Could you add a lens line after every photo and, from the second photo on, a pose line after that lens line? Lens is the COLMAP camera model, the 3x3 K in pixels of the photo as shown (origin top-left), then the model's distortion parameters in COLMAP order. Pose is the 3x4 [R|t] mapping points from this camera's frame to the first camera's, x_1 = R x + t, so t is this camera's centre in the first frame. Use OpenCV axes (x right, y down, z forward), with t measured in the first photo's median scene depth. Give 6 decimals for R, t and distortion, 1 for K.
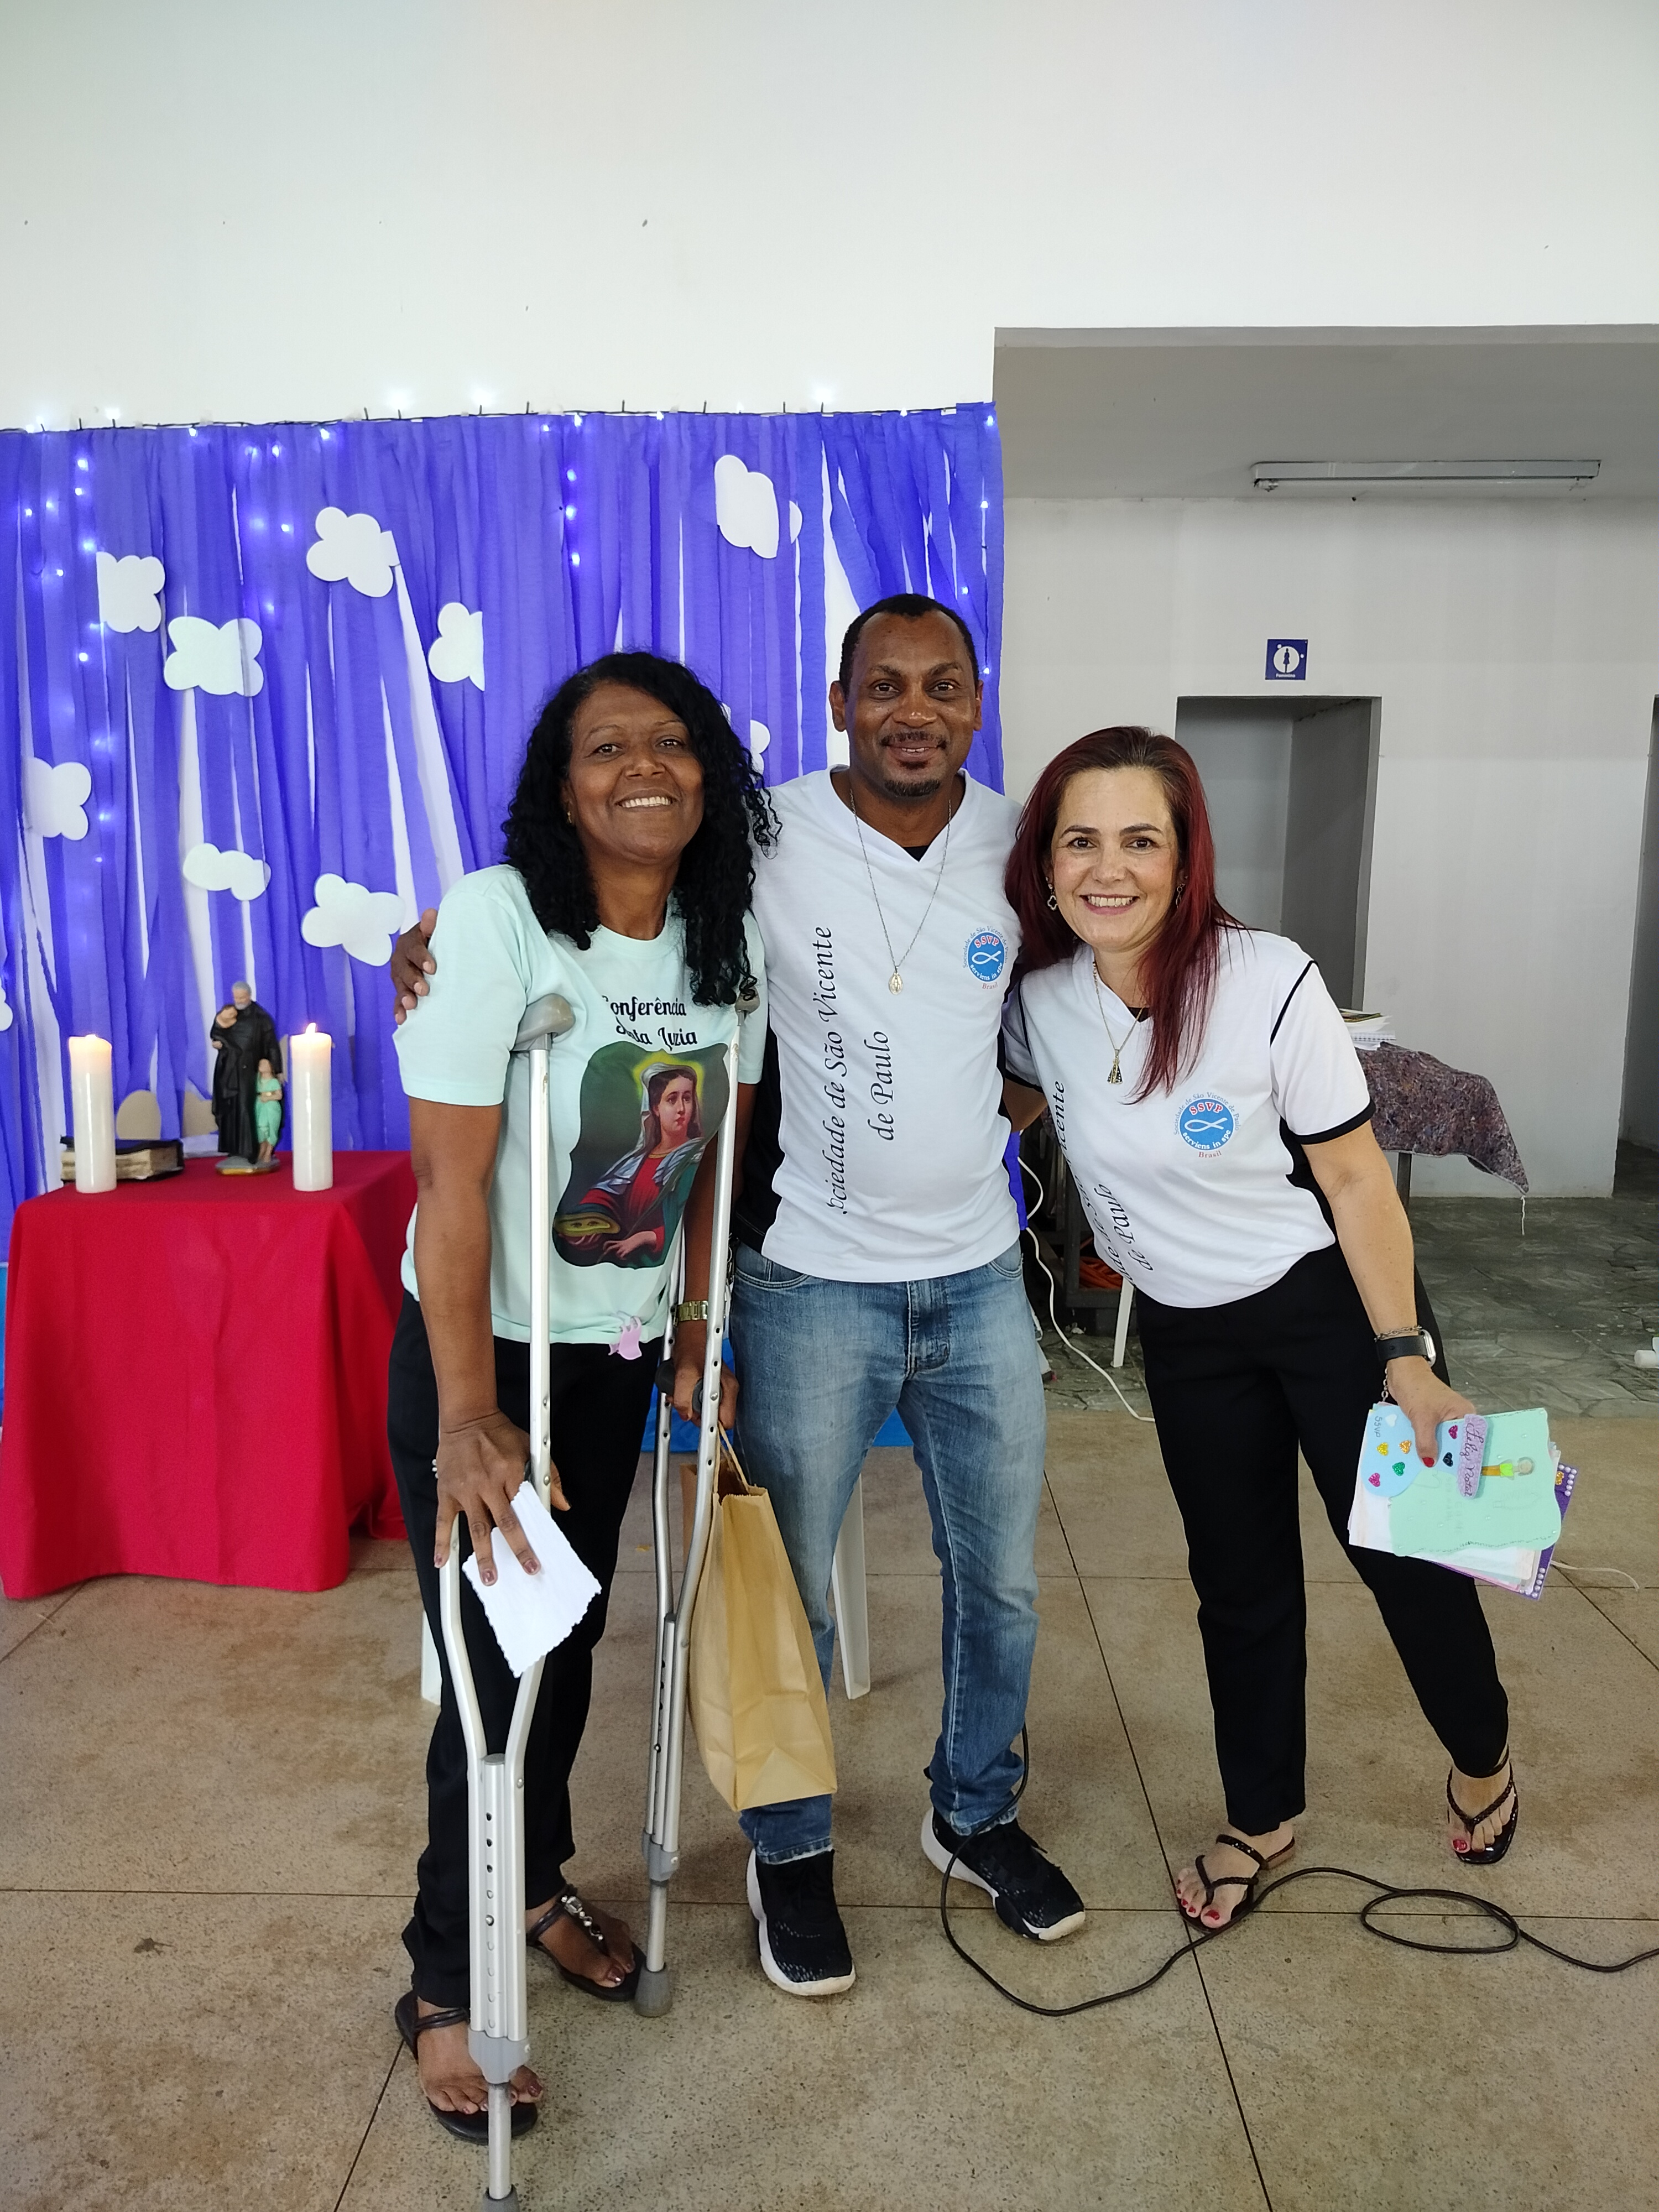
lens RADIAL K [[1573.2, 0, 824.5], [0, 1573.2, 1107.8], [0, 0, 1]] dist [0.016084, -0.008695]
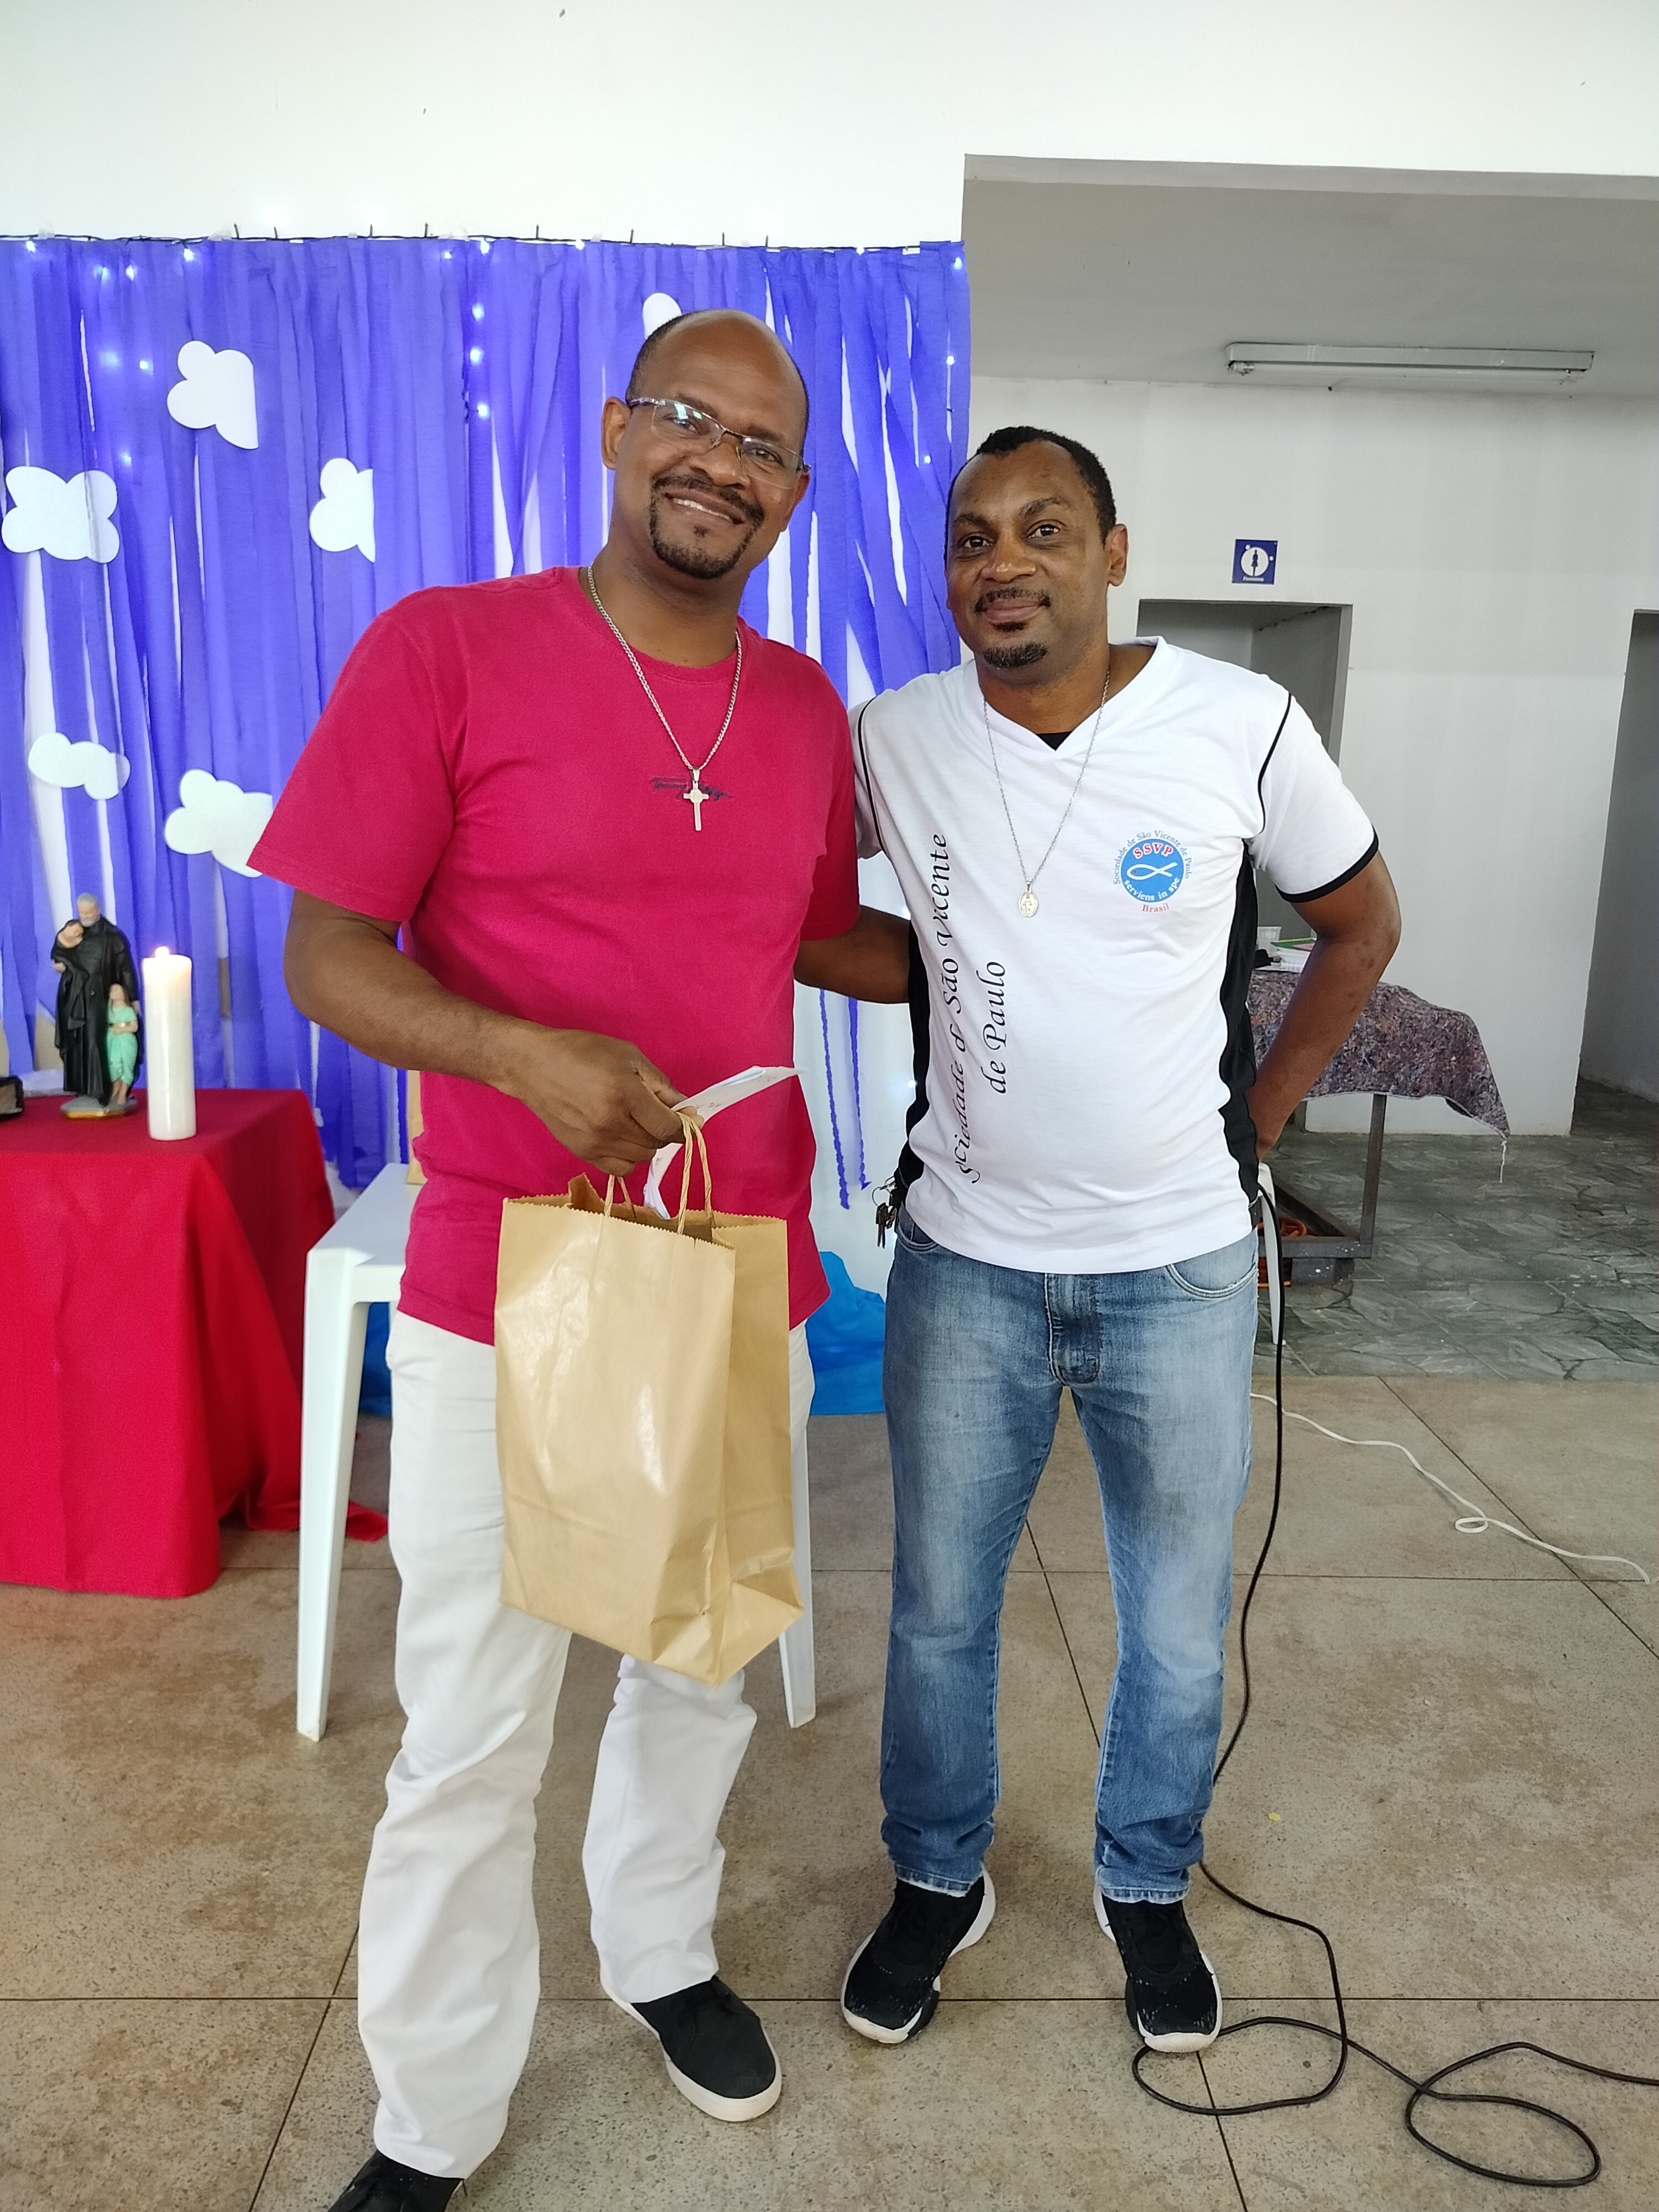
lens RADIAL K [[1585.3, 0, 825.9], [0, 1585.3, 1113.0], [0, 0, 1]] dist [0.007190, 0.001442]
pose [[0.998863, 0.007935, 0.046999, -0.007657], [-0.010524, 0.998425, 0.055112, -0.013178], [-0.046487, -0.055544, 0.997373, 0.111862]]
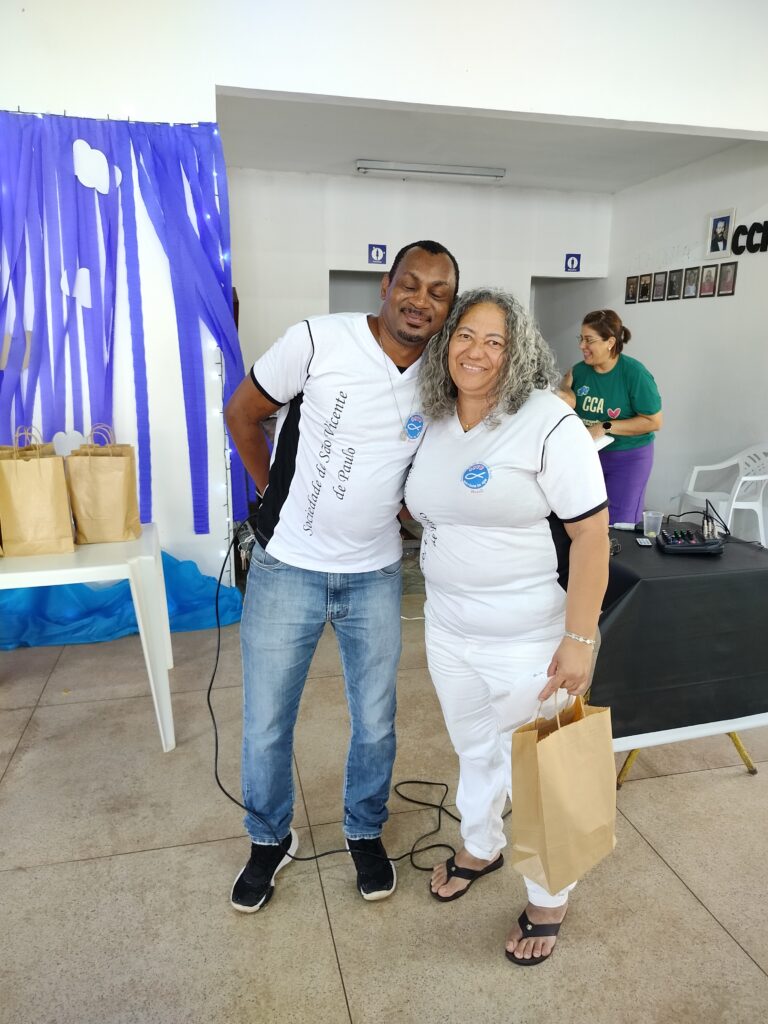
lens RADIAL K [[730.7, 0, 379.1], [0, 730.7, 518.2], [0, 0, 1]] dist [0.007281, 0.003862]
pose [[0.967557, -0.054248, 0.246760, 0.056820], [0.034370, 0.995859, 0.084164, -0.012211], [-0.250304, -0.072953, 0.965415, -0.005828]]
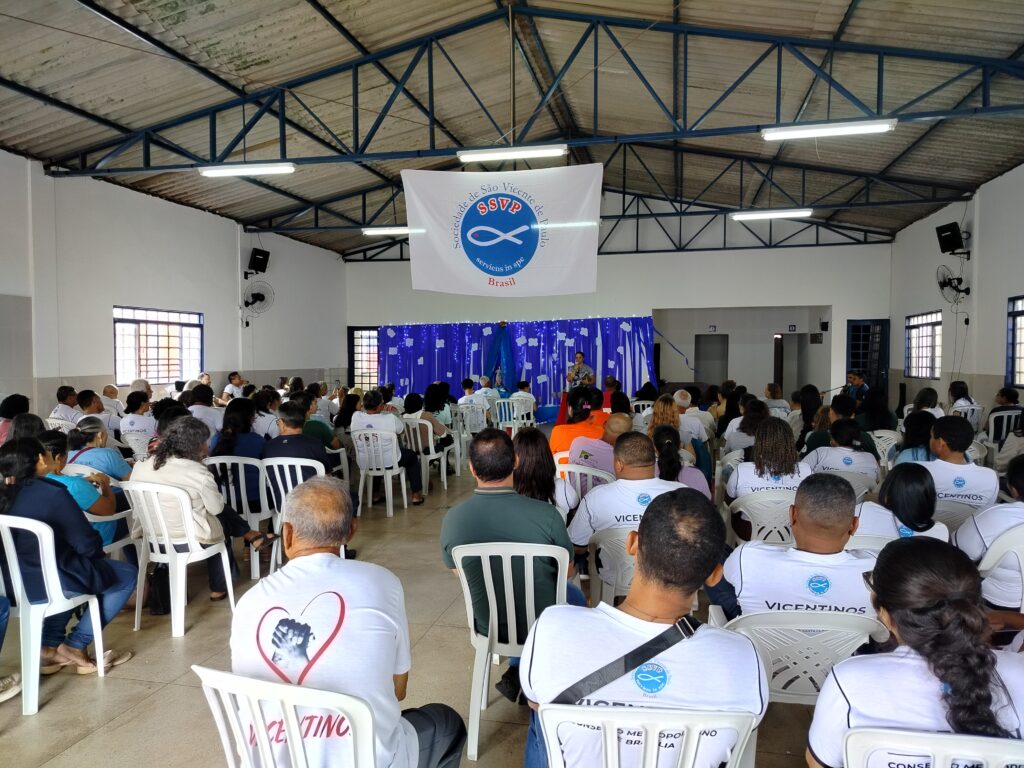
lens RADIAL K [[733.9, 0, 509.2], [0, 733.9, 395.8], [0, 0, 1]] dist [0.007190, 0.001442]
pose [[0.981632, 0.002904, -0.190761, 0.127458], [-0.023199, 0.994281, -0.104245, 0.618225], [0.189367, 0.106755, 0.976086, -4.108966]]
